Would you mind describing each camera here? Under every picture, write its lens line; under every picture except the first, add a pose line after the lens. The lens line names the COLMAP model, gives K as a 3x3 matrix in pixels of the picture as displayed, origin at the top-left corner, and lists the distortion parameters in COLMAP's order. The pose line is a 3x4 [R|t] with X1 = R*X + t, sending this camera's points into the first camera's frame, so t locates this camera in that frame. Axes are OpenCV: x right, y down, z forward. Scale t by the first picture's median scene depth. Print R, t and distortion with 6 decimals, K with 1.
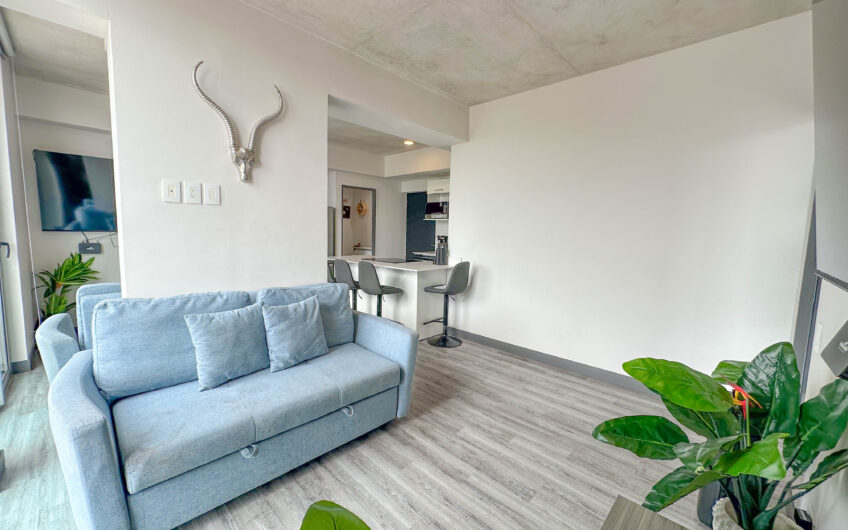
lens RADIAL K [[338.0, 0, 423.5], [0, 338.0, 265.2], [0, 0, 1]] dist [-0.001864, 0.000577]
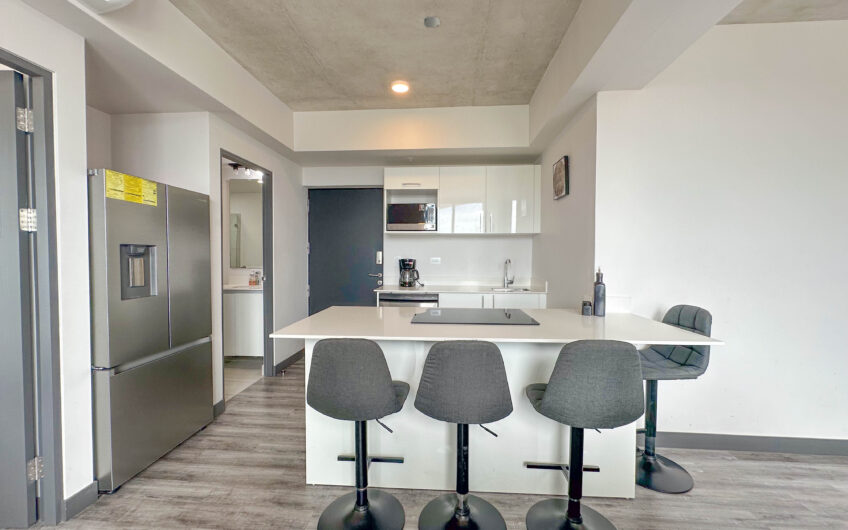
lens RADIAL K [[338.0, 0, 423.5], [0, 338.0, 265.2], [0, 0, 1]] dist [-0.001864, 0.000577]
pose [[0.772425, -0.040635, 0.633805, -0.549237], [0.079819, 0.996250, -0.033403, -0.092449], [-0.630070, 0.076391, 0.772771, 0.884477]]
